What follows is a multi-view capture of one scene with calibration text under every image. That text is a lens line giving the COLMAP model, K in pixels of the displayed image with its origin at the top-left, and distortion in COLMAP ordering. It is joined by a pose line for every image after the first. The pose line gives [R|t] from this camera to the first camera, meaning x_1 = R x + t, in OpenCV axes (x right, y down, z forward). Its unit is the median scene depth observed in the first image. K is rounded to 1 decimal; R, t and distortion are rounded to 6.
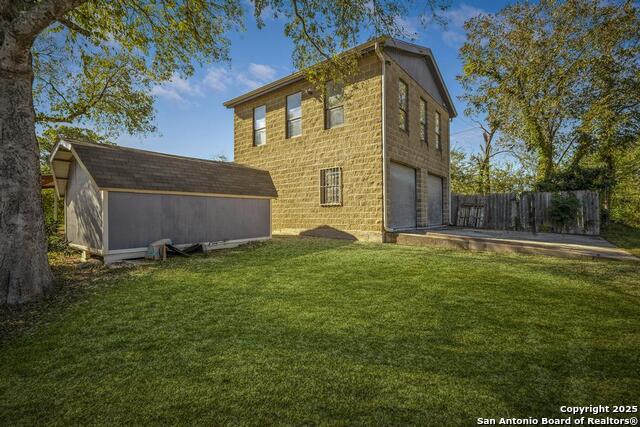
lens RADIAL K [[299.7, 0, 319.4], [0, 299.7, 212.1], [0, 0, 1]] dist [0.001385, 0.000096]
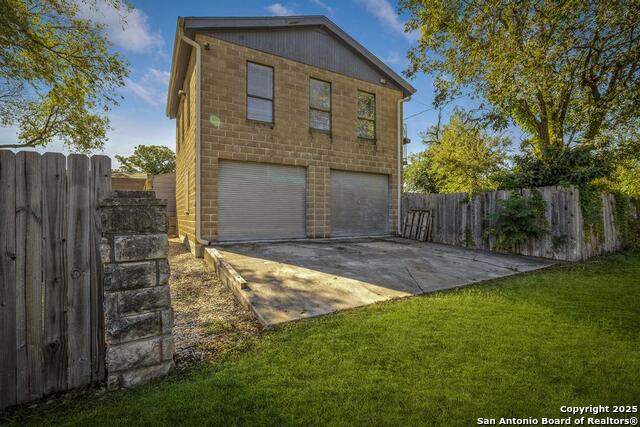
lens RADIAL K [[299.7, 0, 320.8], [0, 299.7, 214.6], [0, 0, 1]] dist [0.001385, 0.000096]
pose [[0.924179, 0.004826, -0.381930, 0.616052], [-0.001445, 0.999957, 0.009140, -0.018392], [0.381958, -0.007895, 0.924146, 0.231606]]
